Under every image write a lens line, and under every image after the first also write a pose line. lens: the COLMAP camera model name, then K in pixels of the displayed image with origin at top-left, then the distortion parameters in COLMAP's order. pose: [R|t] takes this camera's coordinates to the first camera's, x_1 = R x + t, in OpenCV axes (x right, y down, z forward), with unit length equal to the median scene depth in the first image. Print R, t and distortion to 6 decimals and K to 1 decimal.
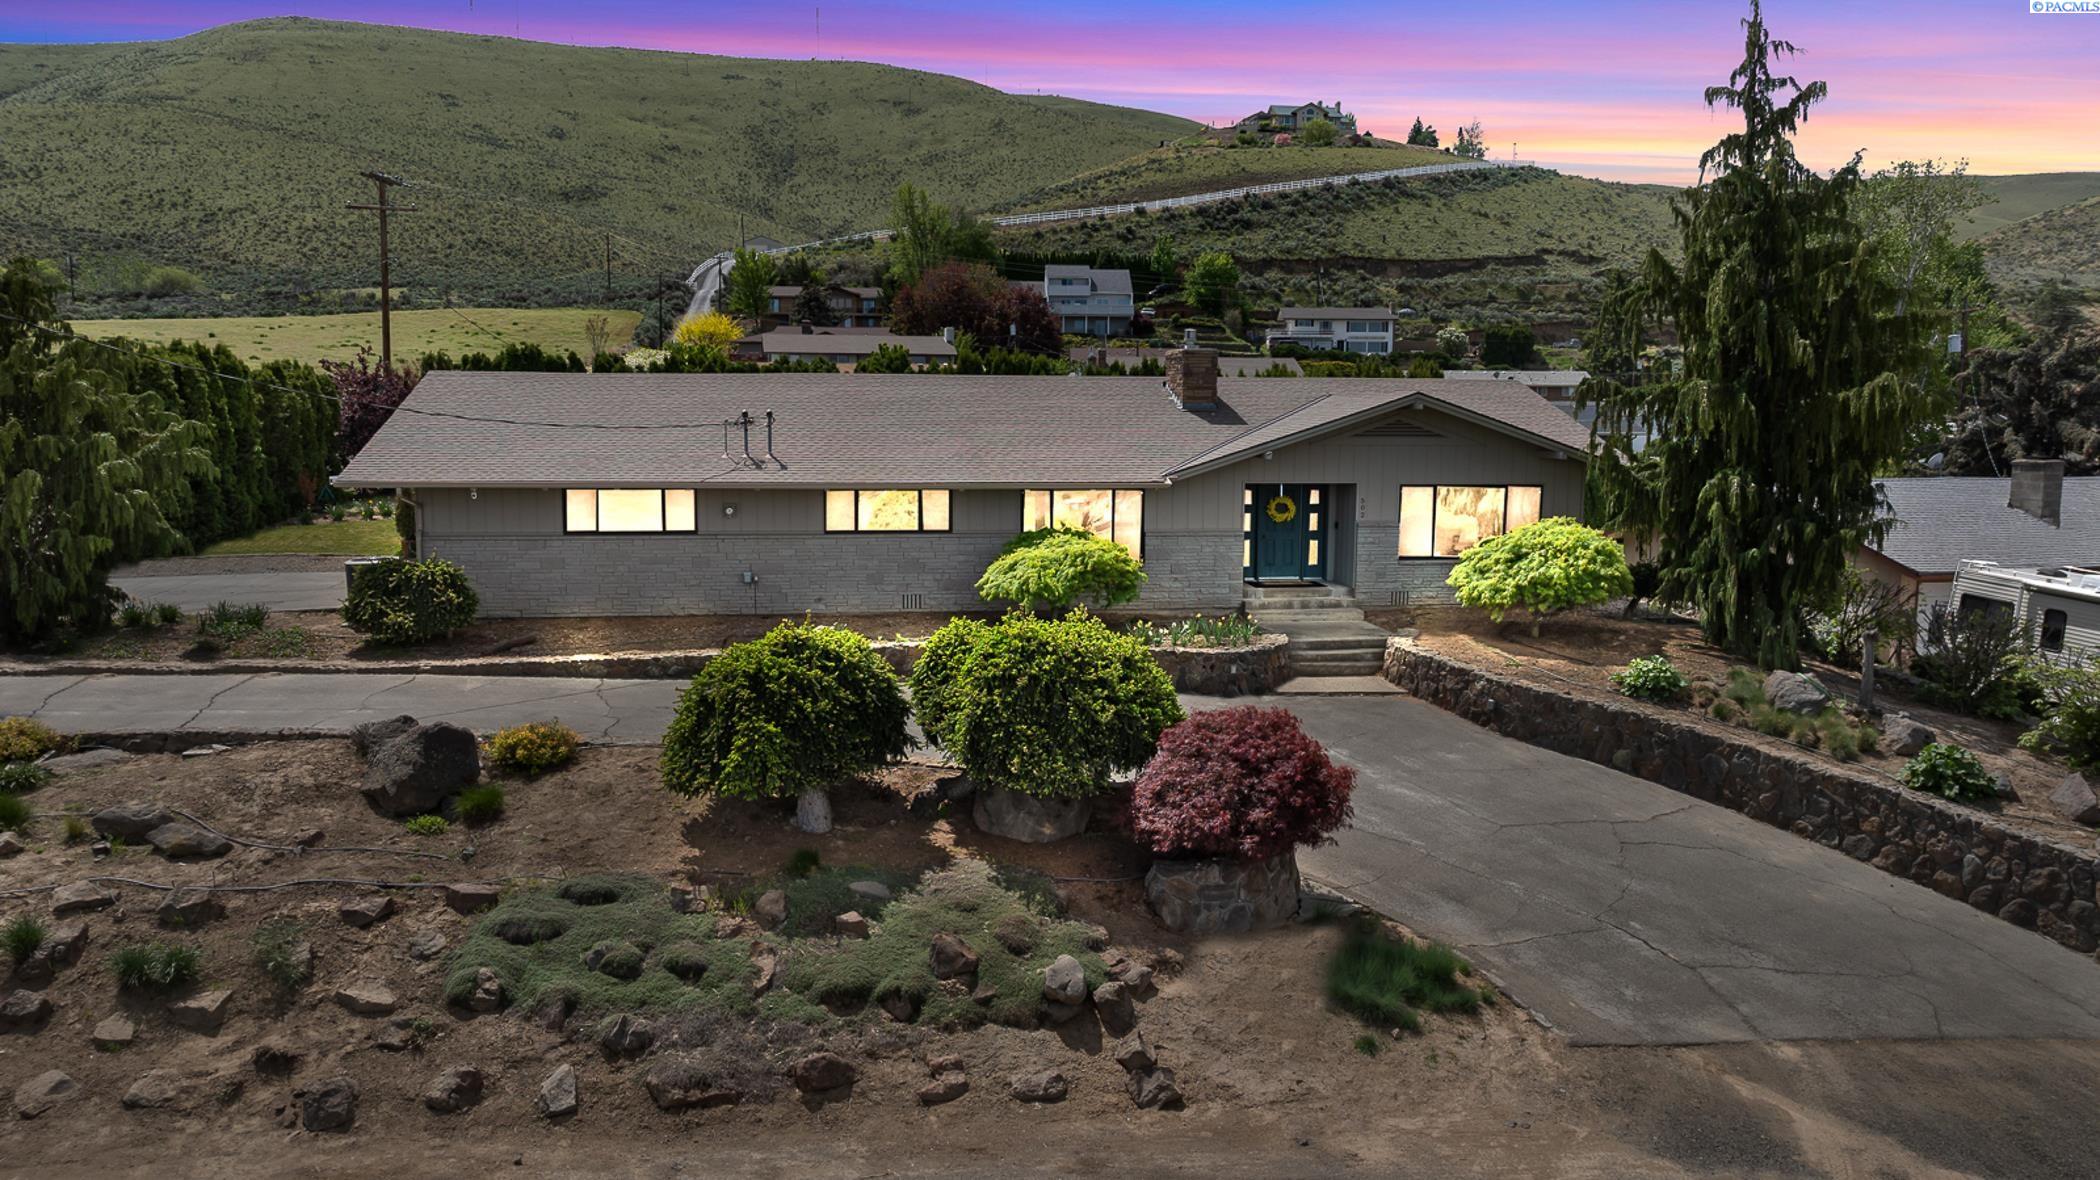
lens RADIAL K [[1485.1, 0, 1050.0], [0, 1485.1, 590.0], [0, 0, 1]] dist [-0.033958, 0.026254]
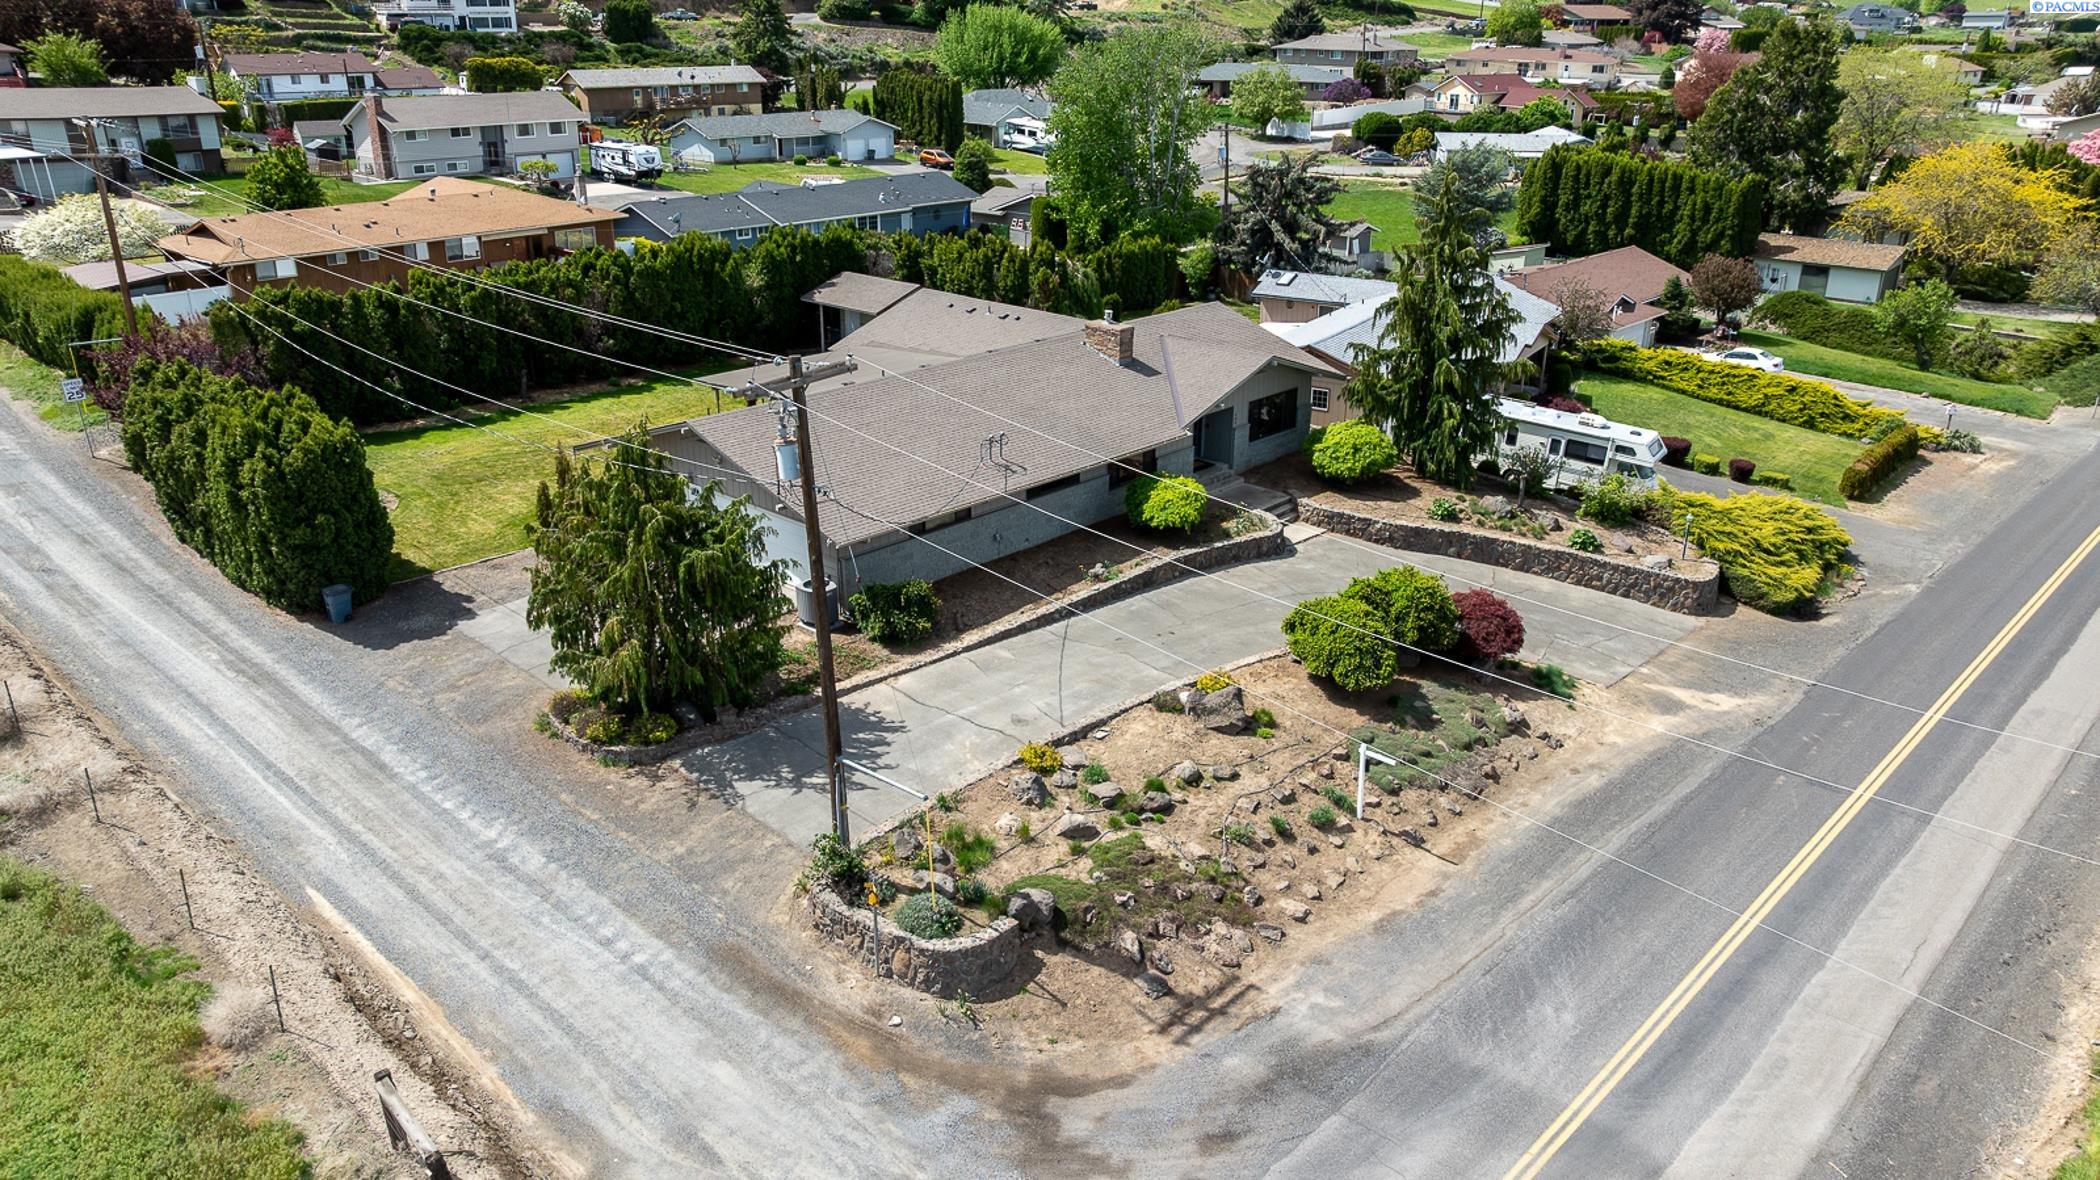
lens RADIAL K [[1485.1, 0, 1050.0], [0, 1485.1, 590.0], [0, 0, 1]] dist [-0.033958, 0.026254]
pose [[0.781509, -0.234035, 0.578336, -2.142216], [0.076779, 0.956008, 0.283116, -0.784839], [-0.619152, -0.176853, 0.765097, -0.514610]]
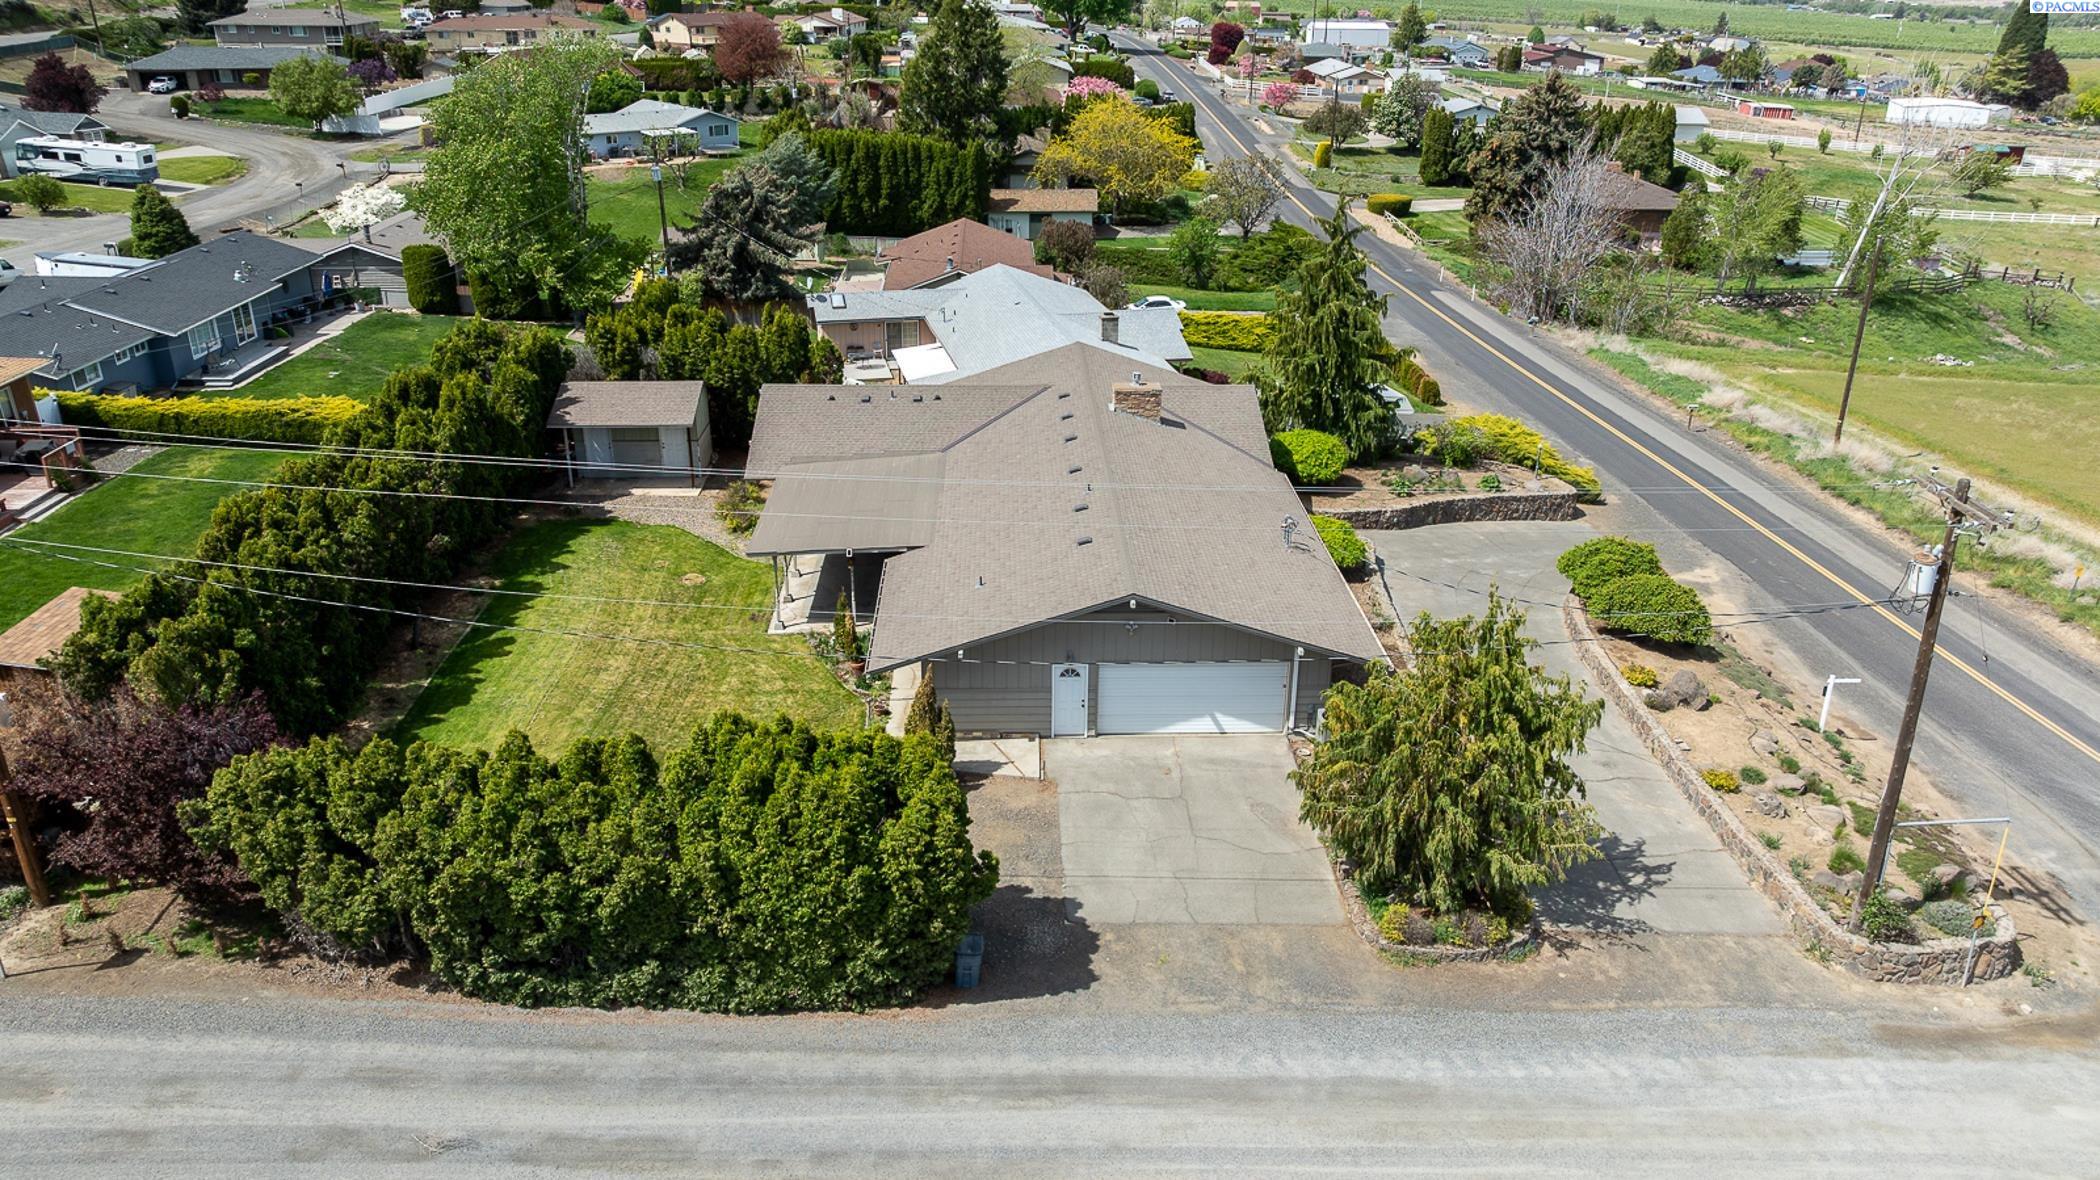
lens RADIAL K [[1485.1, 0, 1050.0], [0, 1485.1, 590.0], [0, 0, 1]] dist [-0.033958, 0.026254]
pose [[0.107896, -0.400396, 0.909968, -3.223418], [0.112042, 0.914377, 0.389051, -1.321028], [-0.987828, 0.059977, 0.143519, 2.012353]]
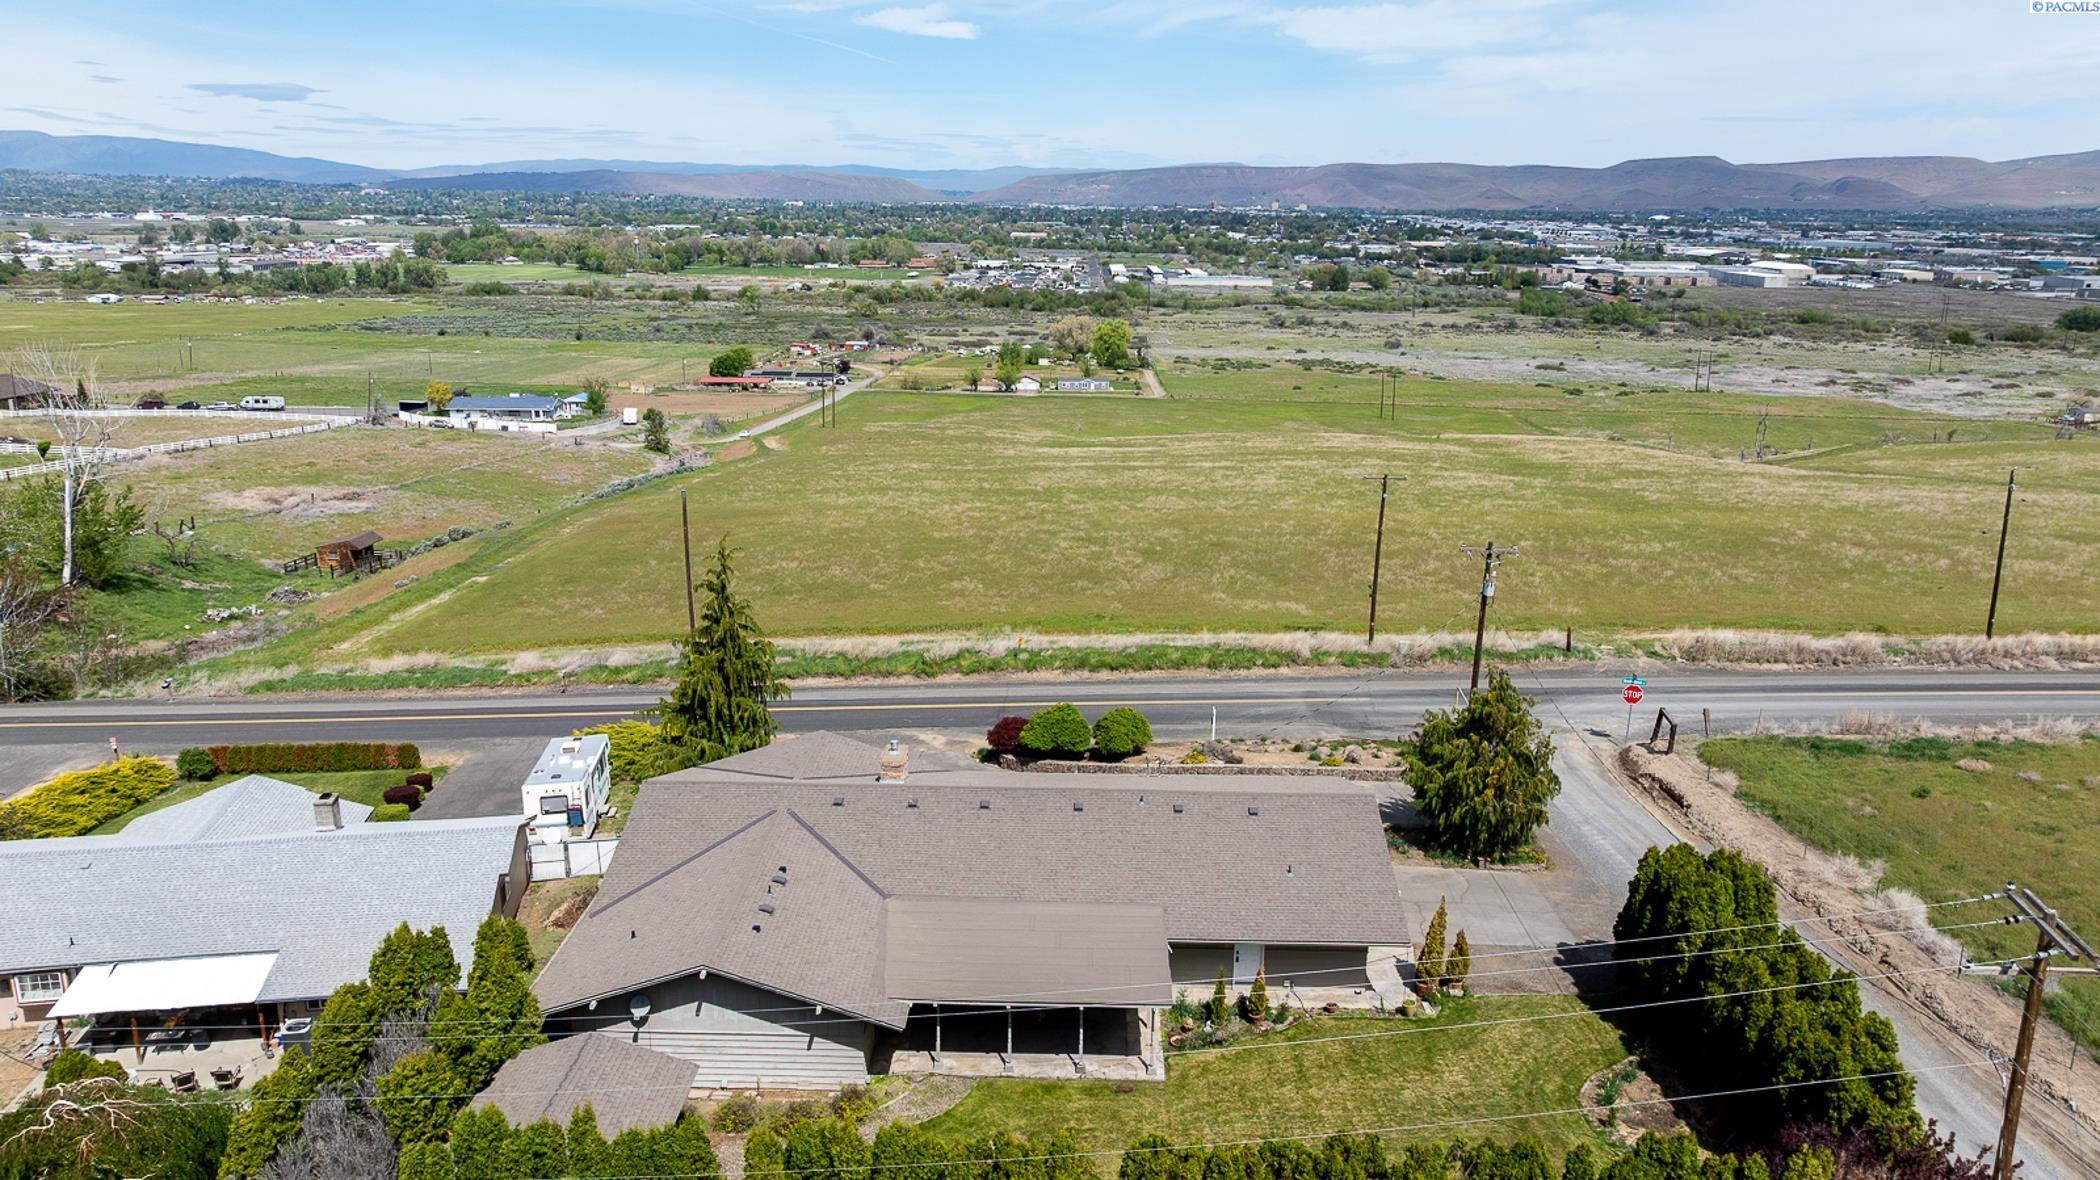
lens RADIAL K [[1485.1, 0, 1050.0], [0, 1485.1, 590.0], [0, 0, 1]] dist [-0.033958, 0.026254]
pose [[-0.986010, -0.056639, 0.156767, -0.697401], [0.005506, 0.928918, 0.370244, -2.067265], [-0.166594, 0.365928, -0.915611, 5.378494]]
